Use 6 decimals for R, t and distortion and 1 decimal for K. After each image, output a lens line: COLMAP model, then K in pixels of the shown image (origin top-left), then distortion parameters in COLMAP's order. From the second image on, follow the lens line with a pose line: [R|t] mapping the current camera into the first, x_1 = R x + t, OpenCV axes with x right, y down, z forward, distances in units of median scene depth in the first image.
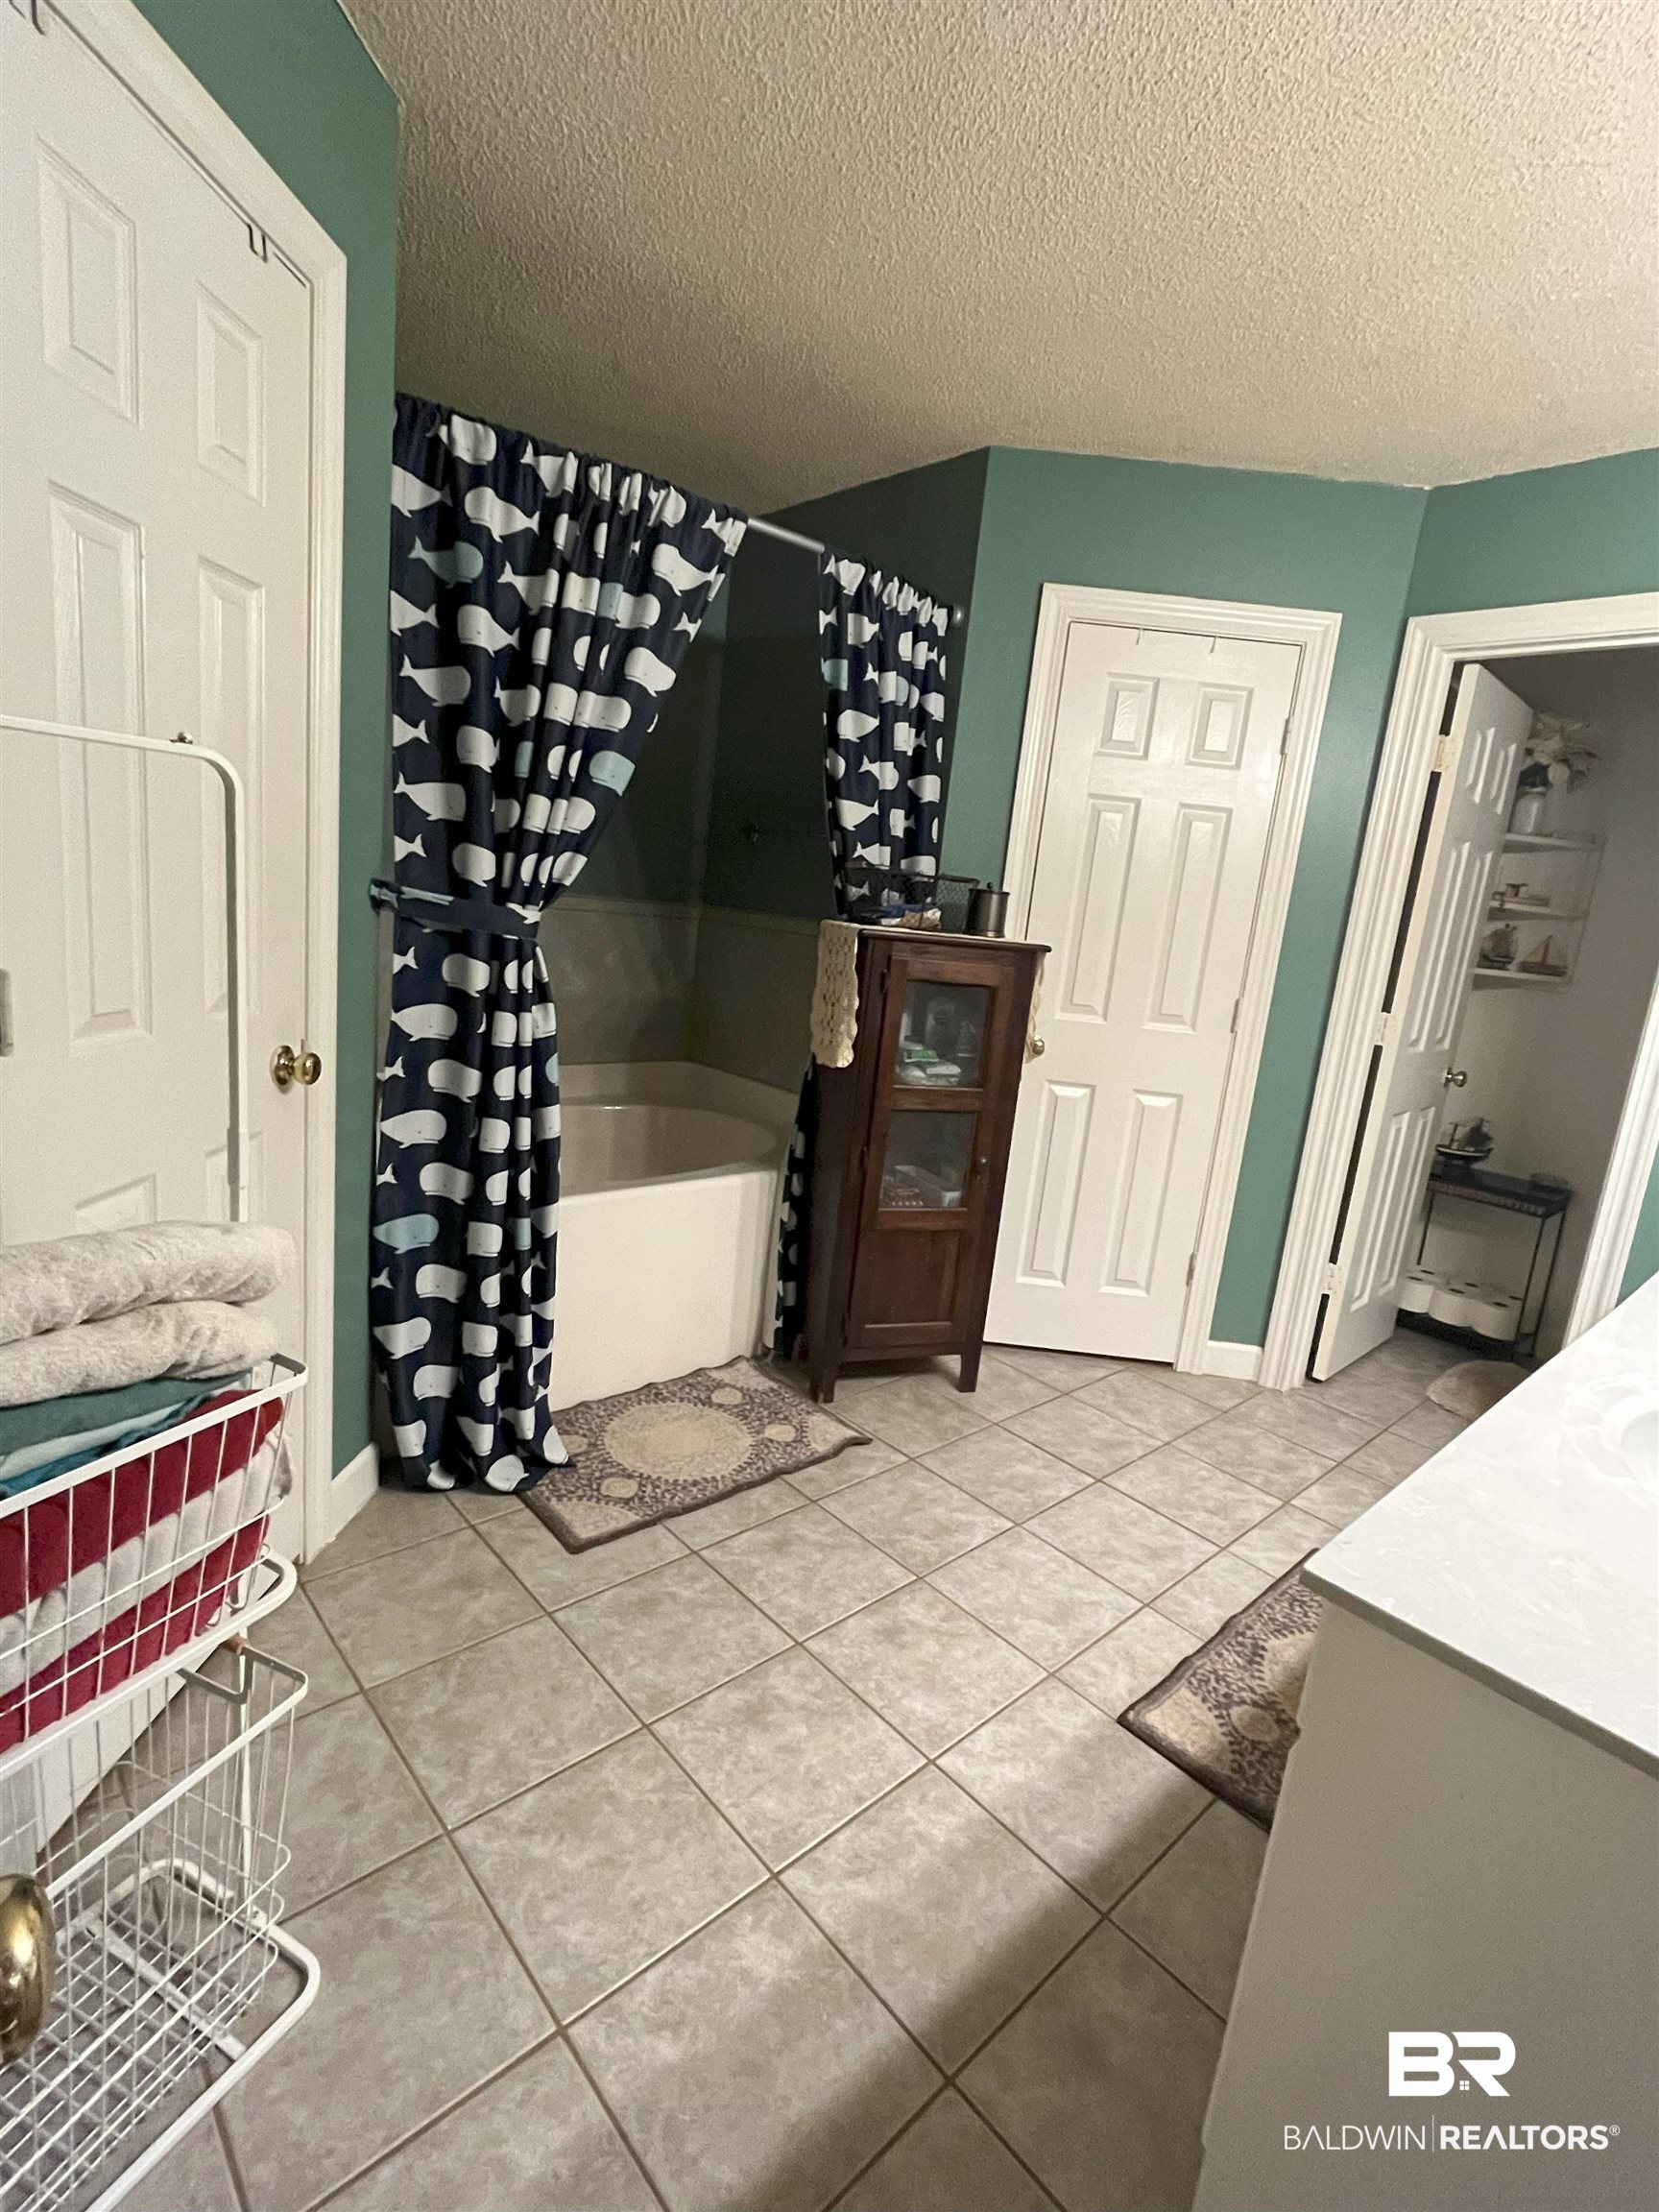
lens RADIAL K [[1058.4, 0, 828.8], [0, 1058.4, 1105.8], [0, 0, 1]] dist [-0.003610, -0.001017]
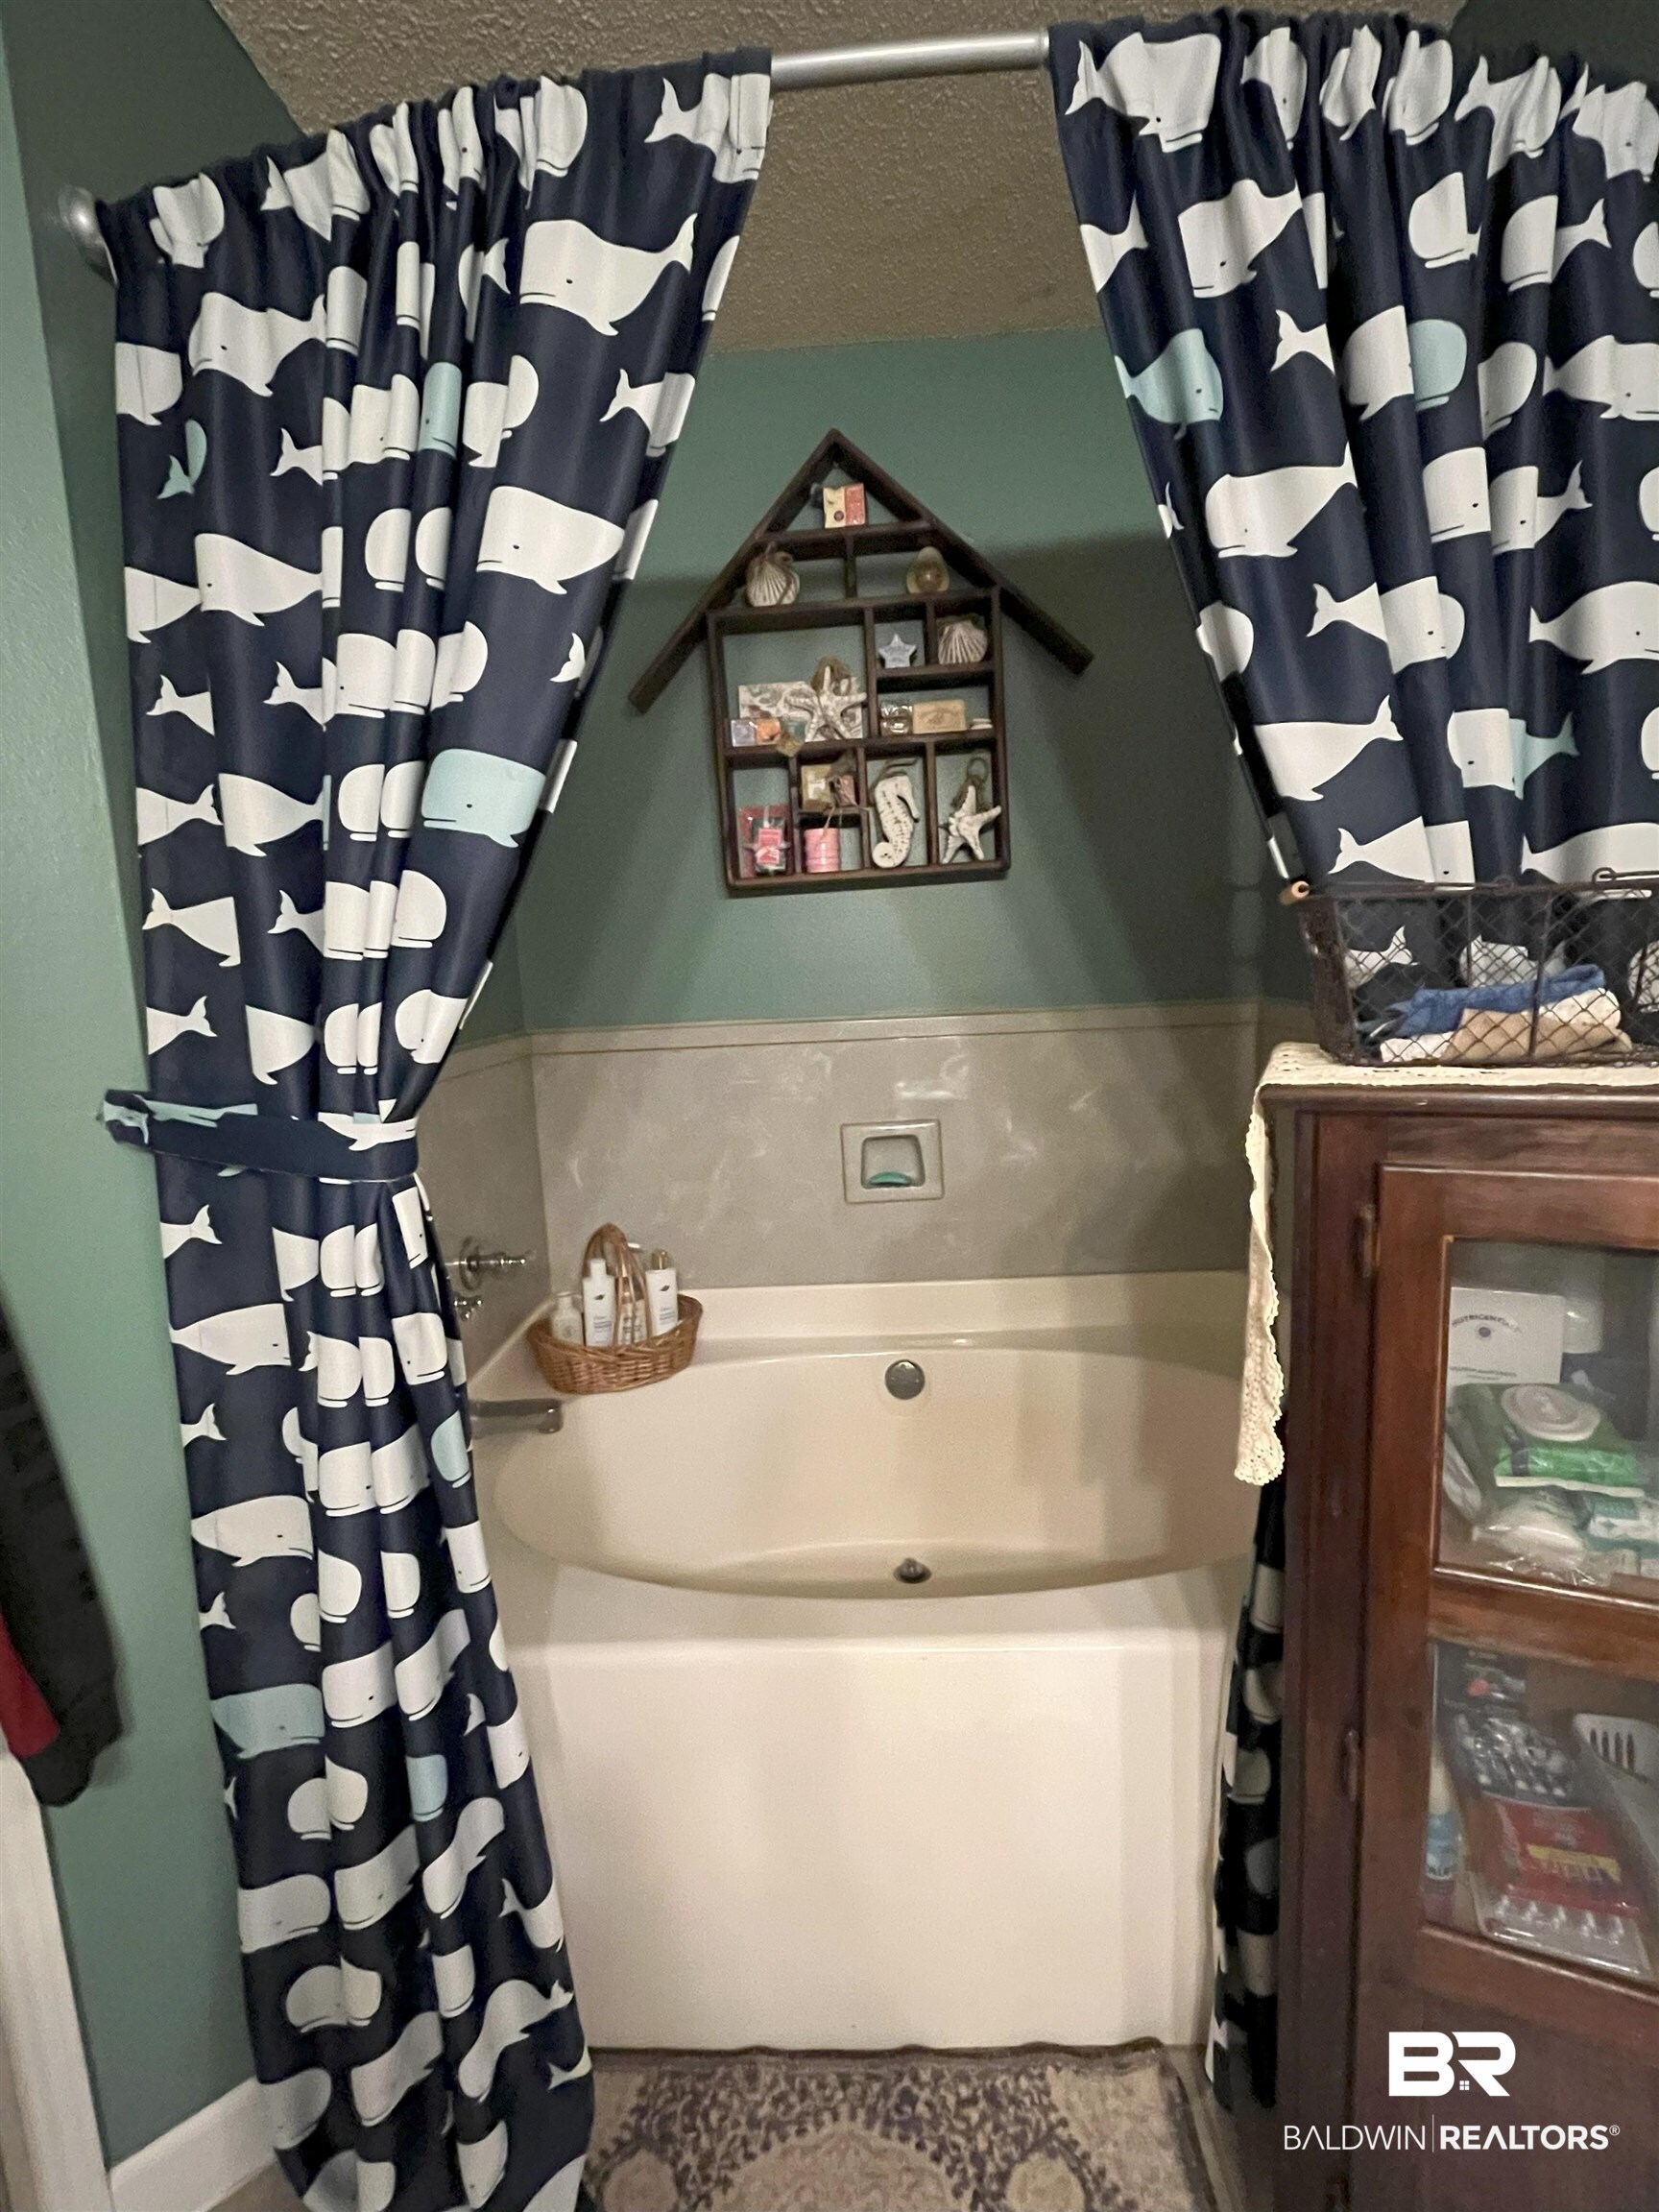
lens RADIAL K [[1058.4, 0, 830.8], [0, 1058.4, 1099.0], [0, 0, 1]] dist [-0.003610, -0.001017]
pose [[0.711477, -0.038602, -0.701648, 0.163543], [-0.018703, 0.997096, -0.073821, -0.135230], [0.702460, 0.065645, 0.708689, 0.667417]]
